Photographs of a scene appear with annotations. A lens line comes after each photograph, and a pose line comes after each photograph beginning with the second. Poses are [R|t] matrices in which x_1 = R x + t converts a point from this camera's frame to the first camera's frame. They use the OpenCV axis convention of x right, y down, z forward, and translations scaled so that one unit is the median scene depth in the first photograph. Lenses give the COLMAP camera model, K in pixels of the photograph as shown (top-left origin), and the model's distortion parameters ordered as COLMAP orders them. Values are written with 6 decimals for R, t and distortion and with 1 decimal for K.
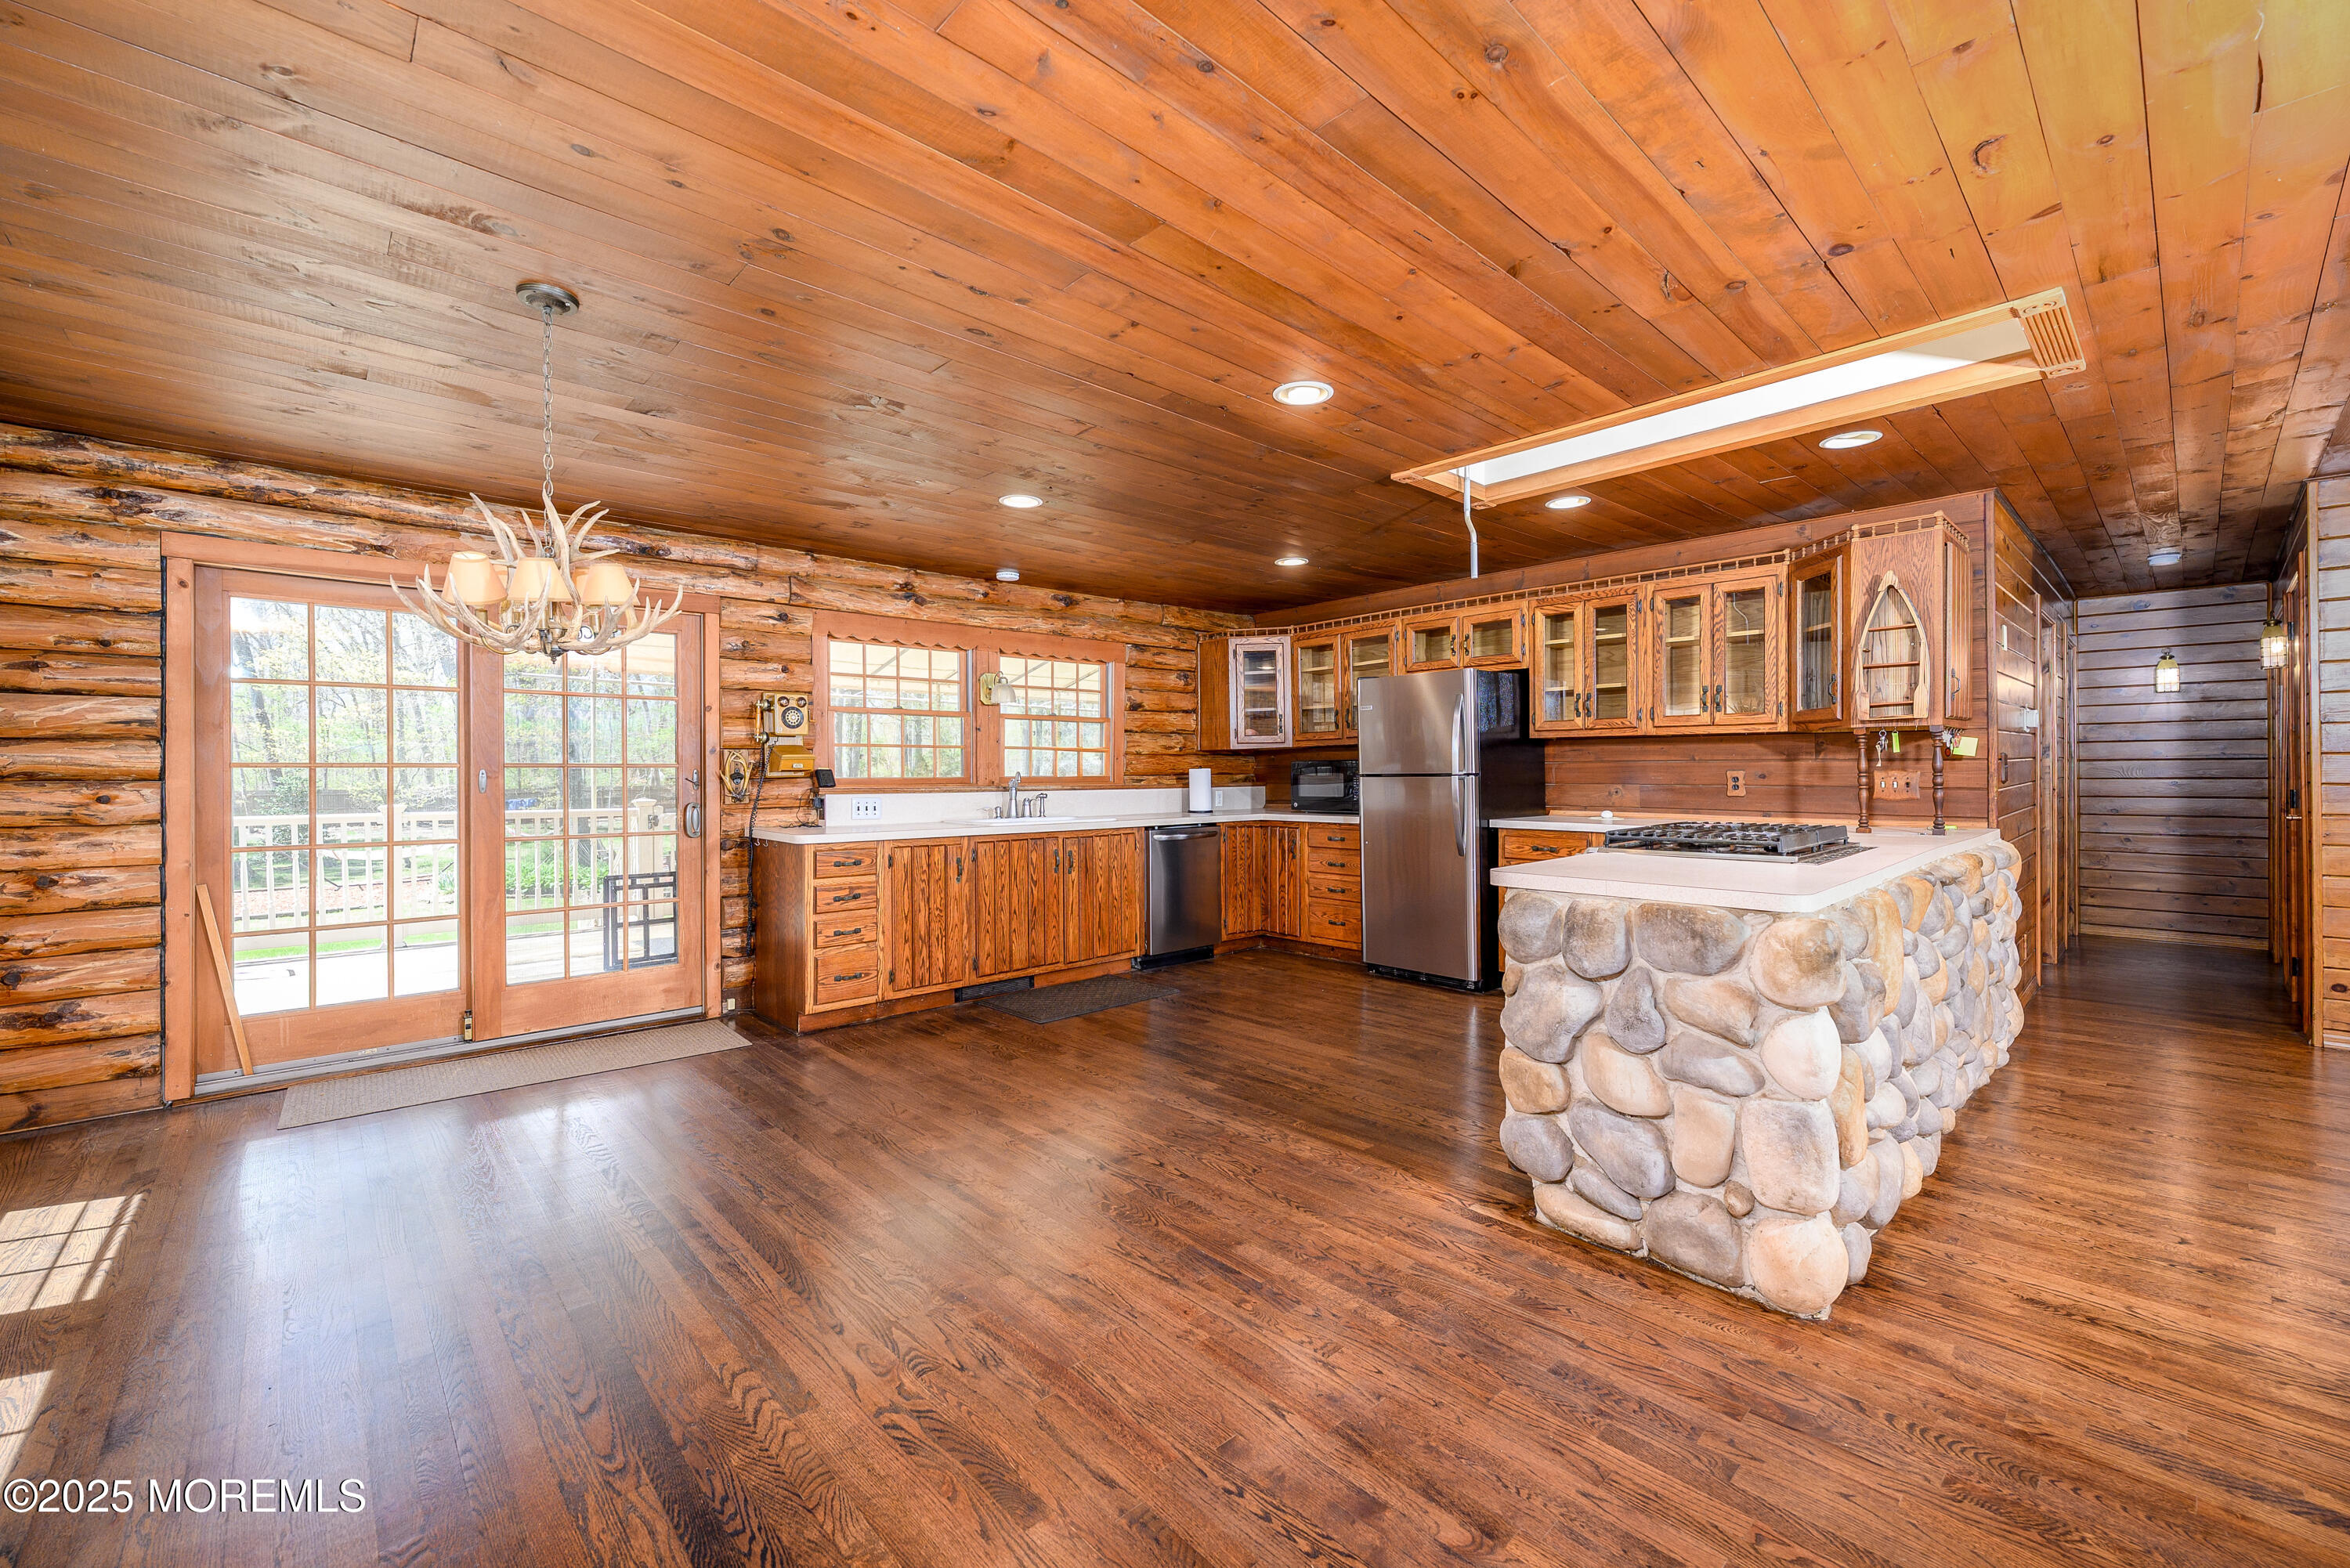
lens RADIAL K [[947.3, 0, 1189.2], [0, 947.3, 773.5], [0, 0, 1]] dist [-0.002349, 0.000935]
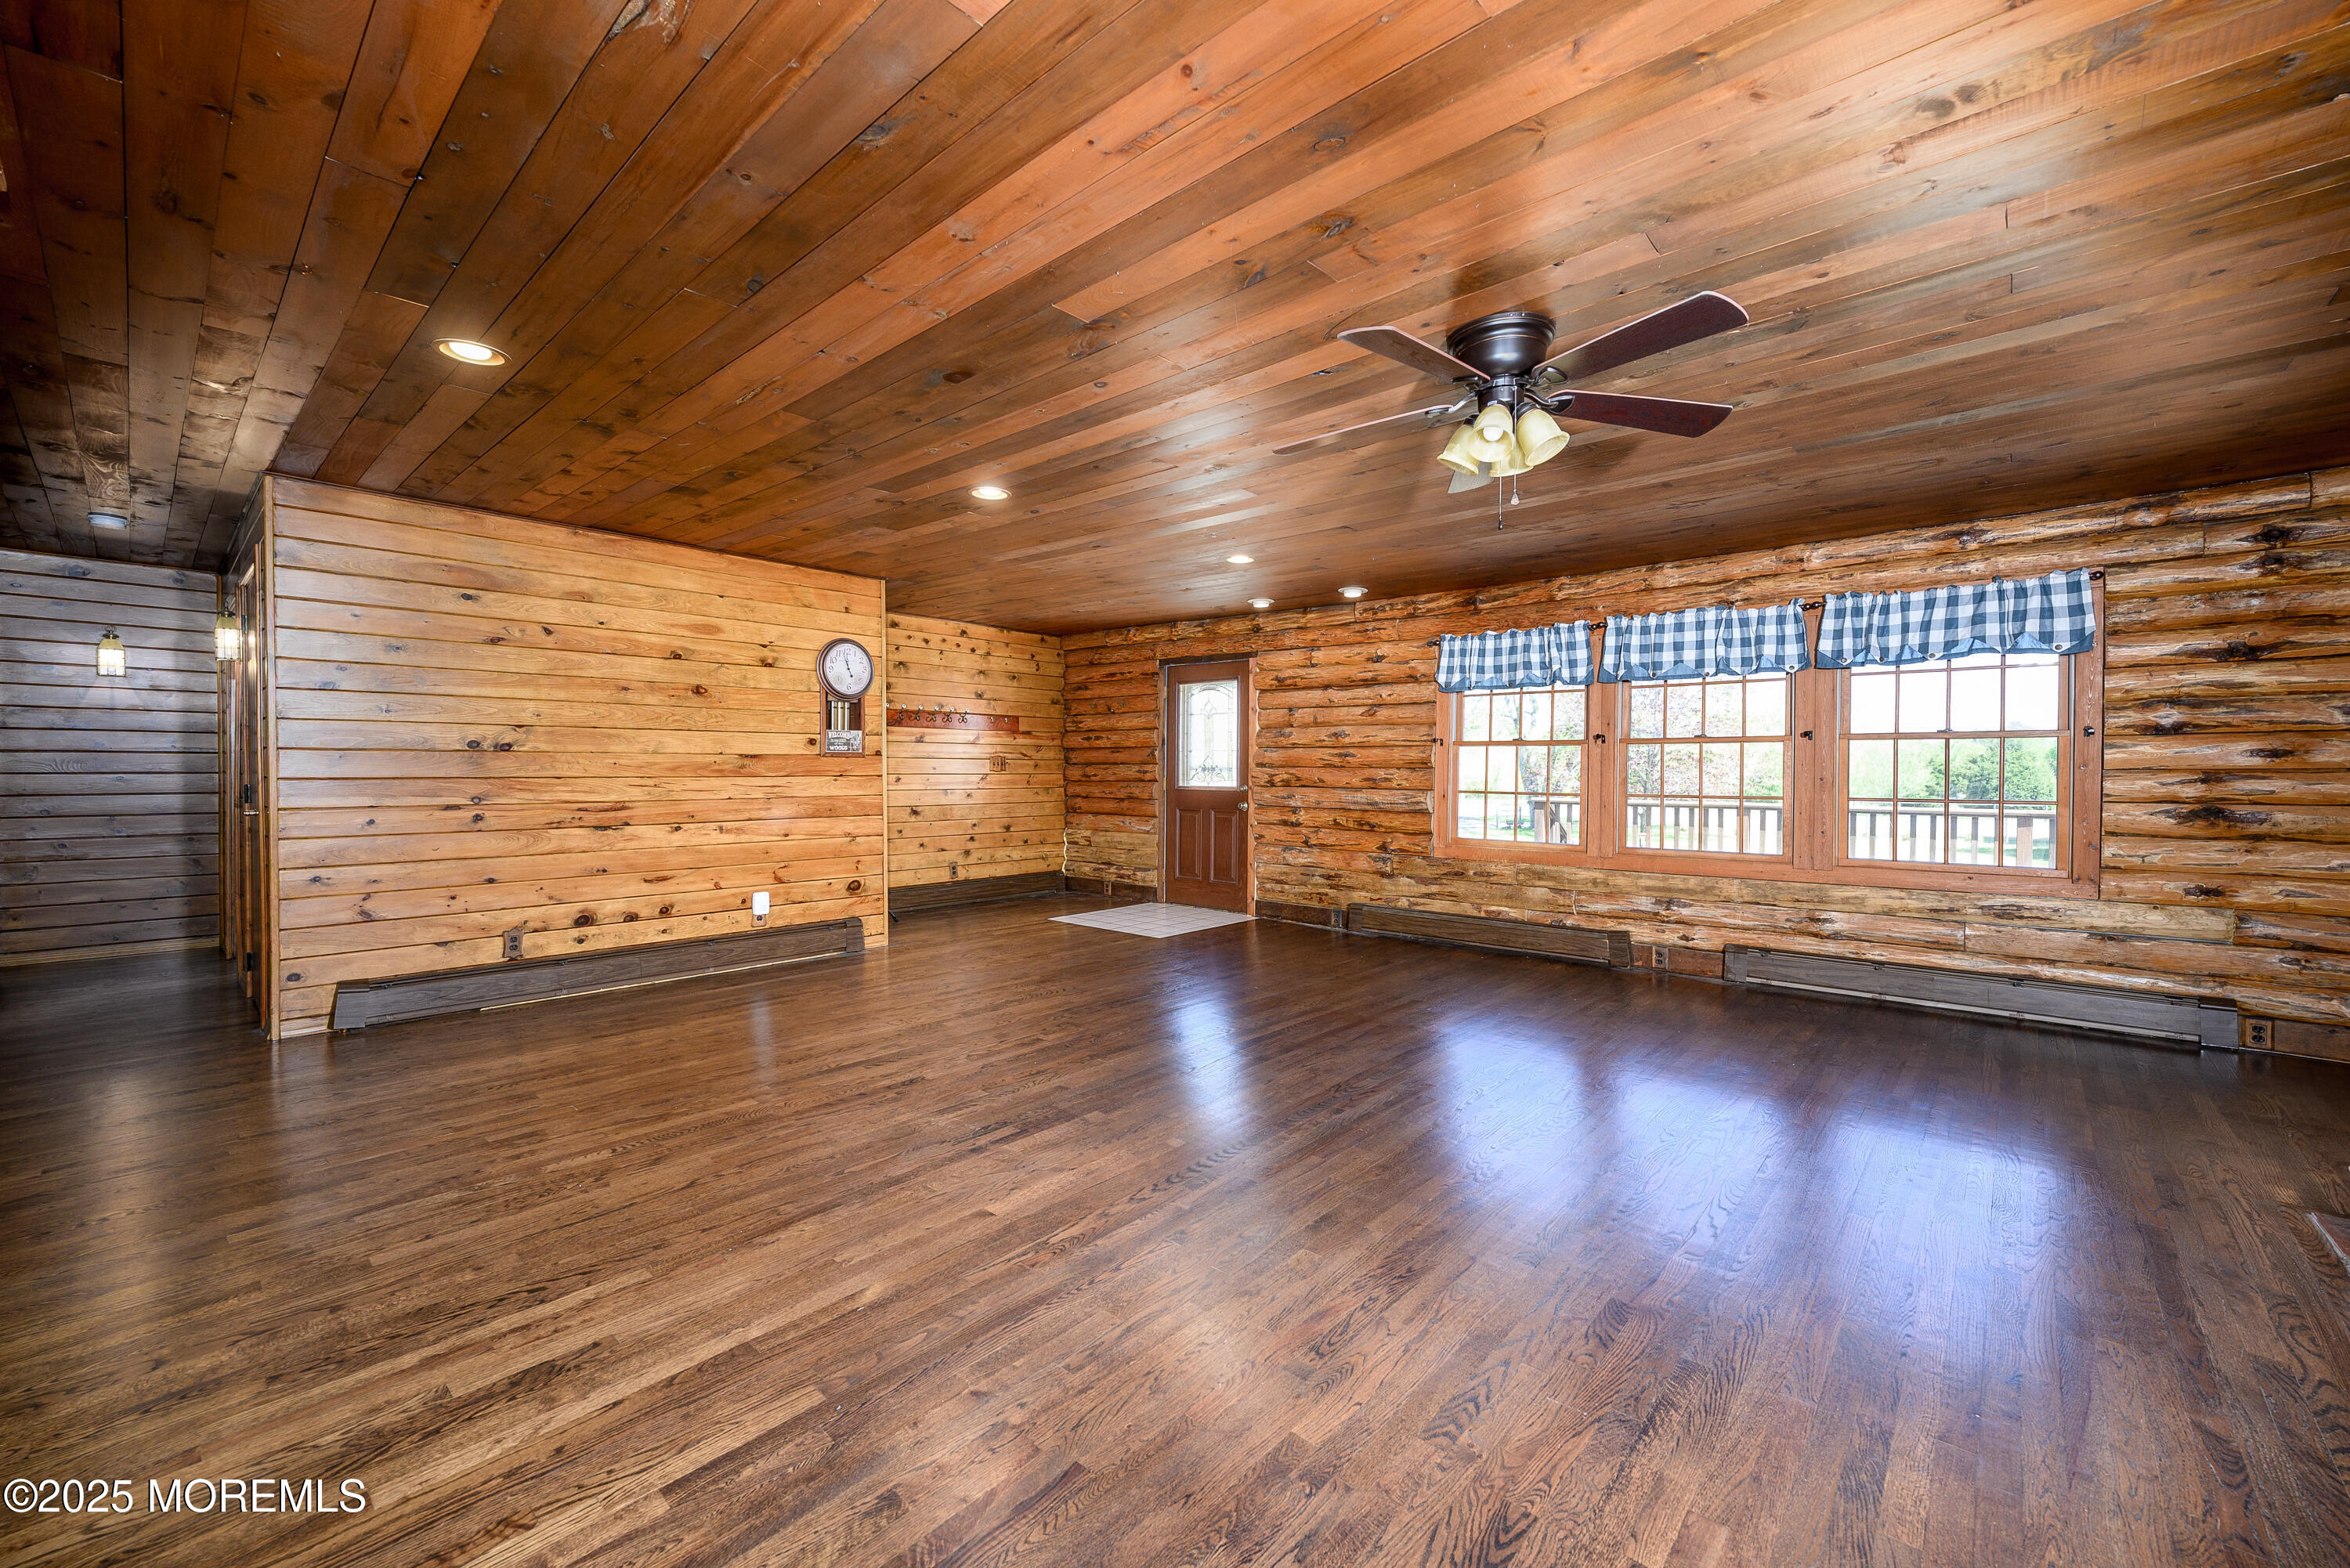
lens RADIAL K [[947.3, 0, 1179.6], [0, 947.3, 780.4], [0, 0, 1]] dist [-0.002349, 0.000935]
pose [[-0.082162, -0.007871, 0.996588, 0.100775], [-0.004452, 0.999962, 0.007530, 0.001157], [-0.996609, -0.003819, -0.082194, 0.110593]]
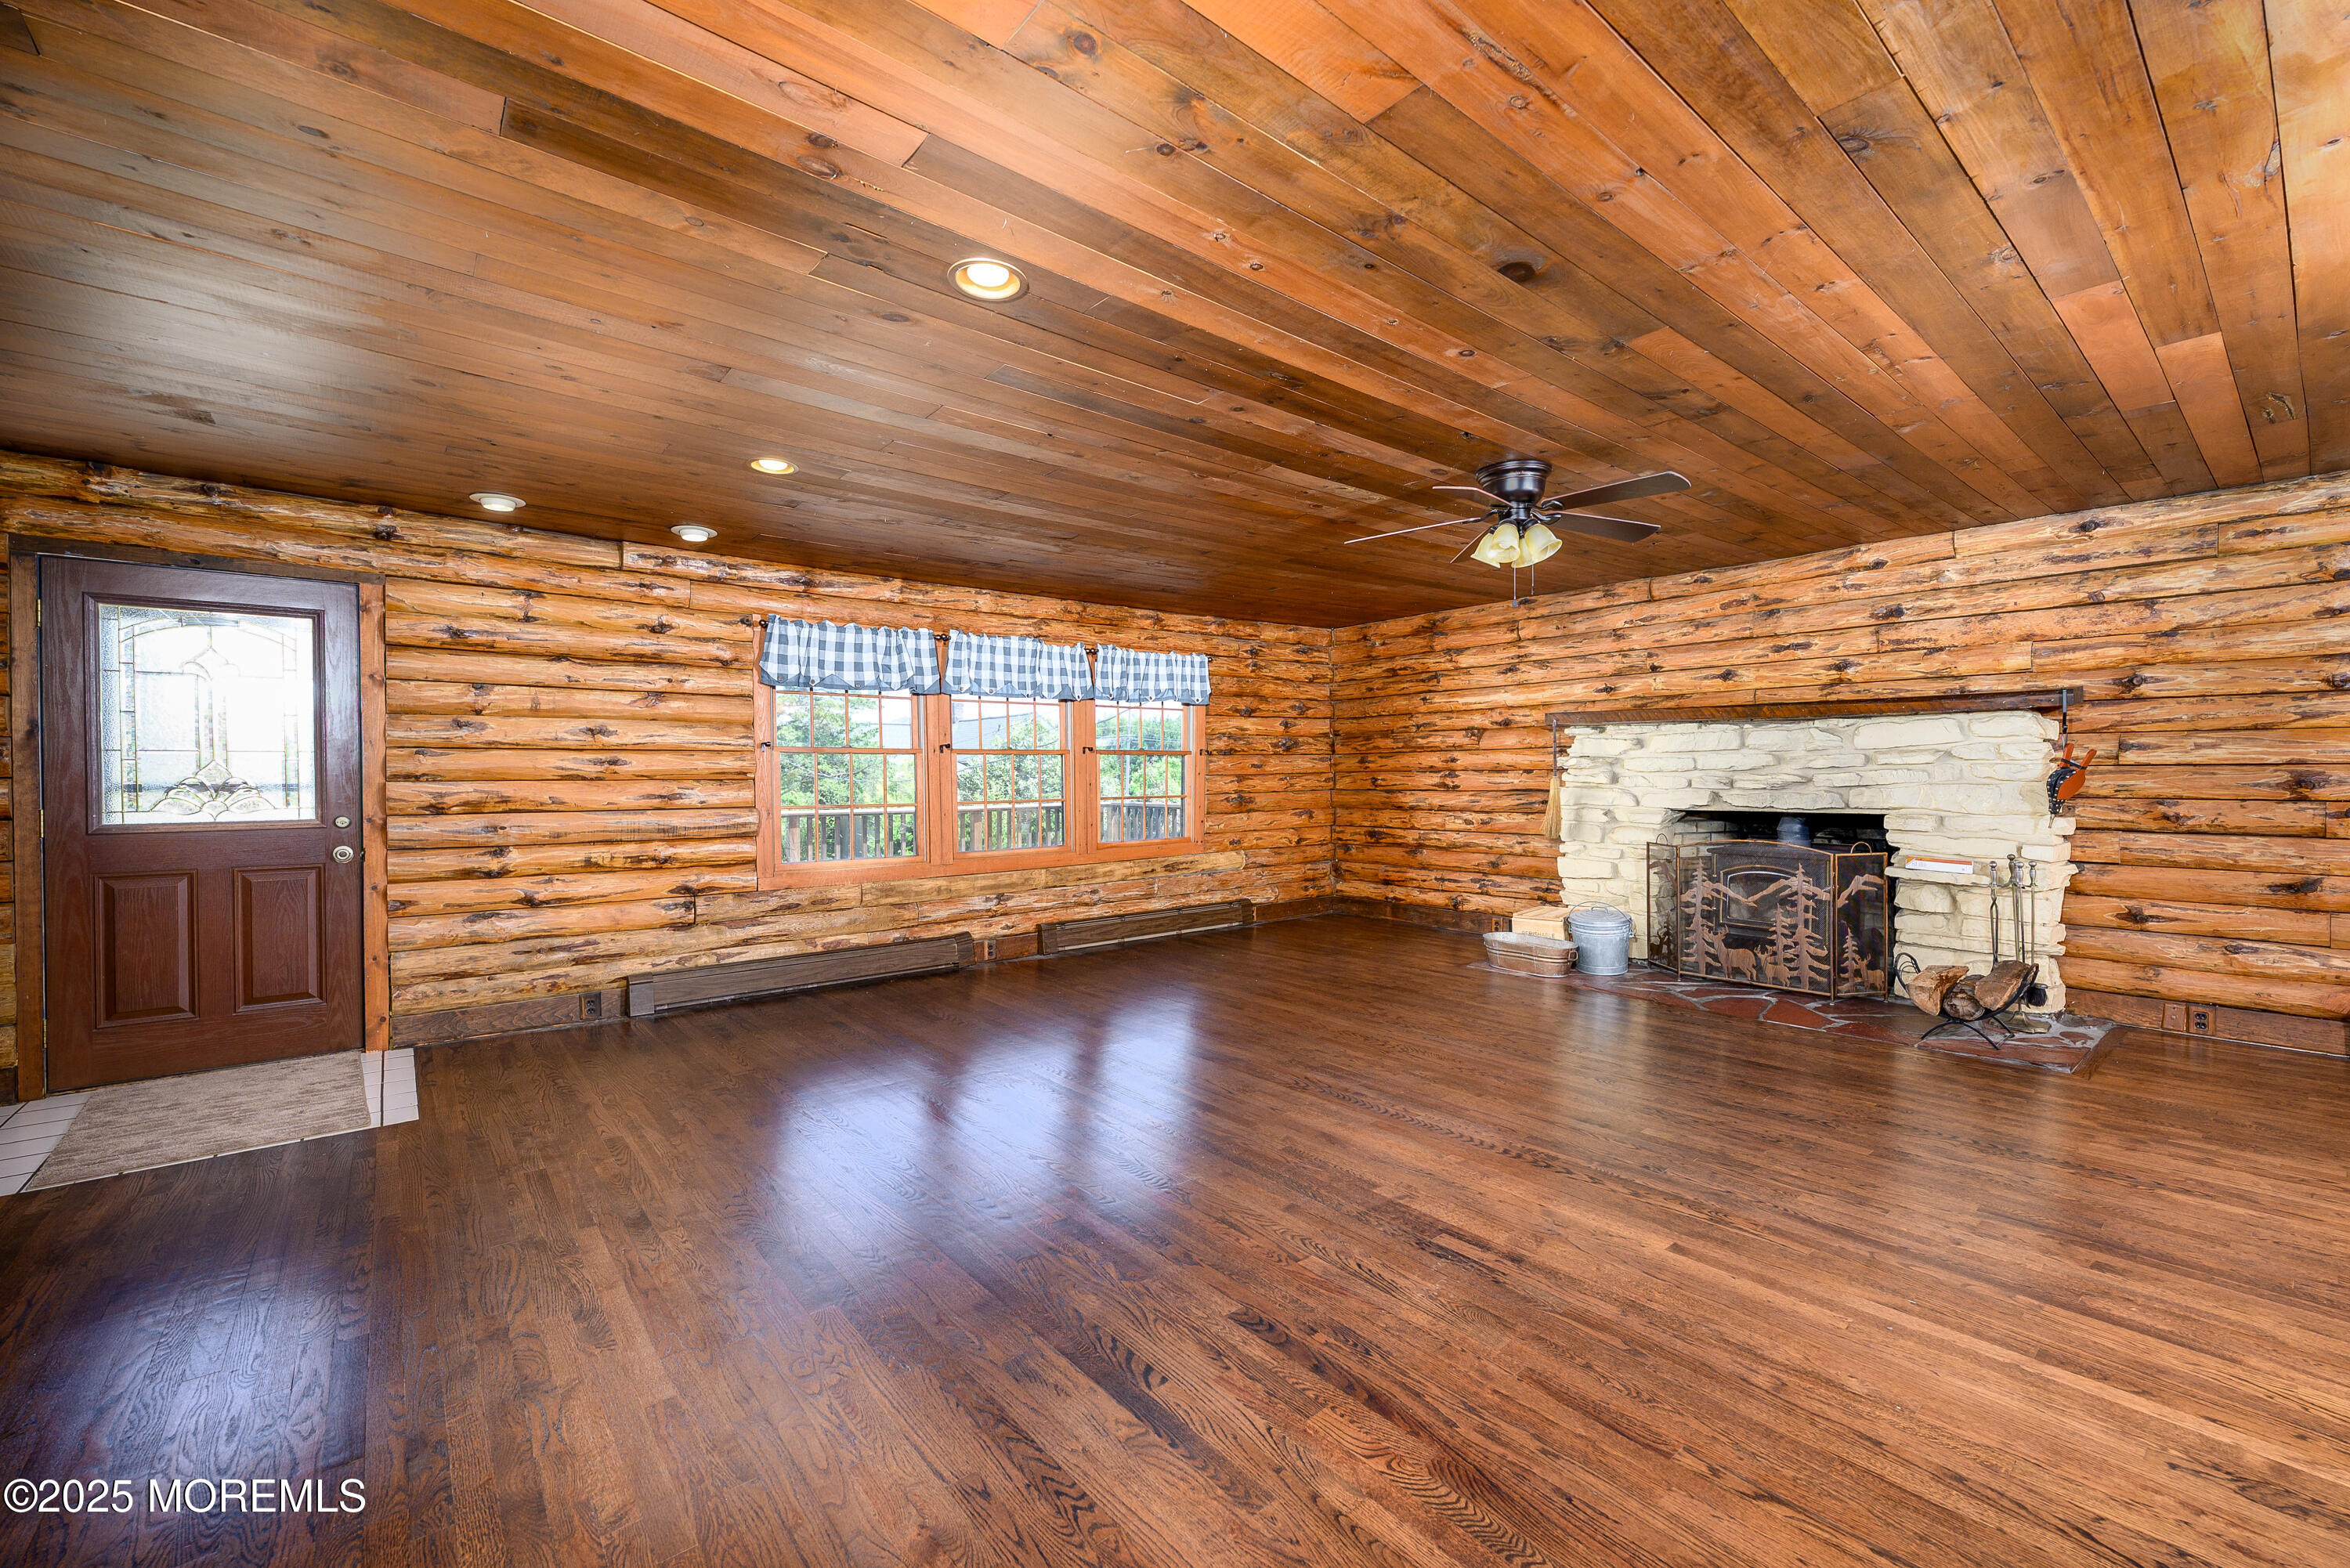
lens RADIAL K [[947.3, 0, 1196.8], [0, 947.3, 790.9], [0, 0, 1]] dist [-0.002349, 0.000935]
pose [[-0.998062, 0.012236, 0.061018, 0.868770], [0.013206, 0.999792, 0.015513, -0.005060], [-0.060816, 0.016289, -0.998016, 0.696287]]
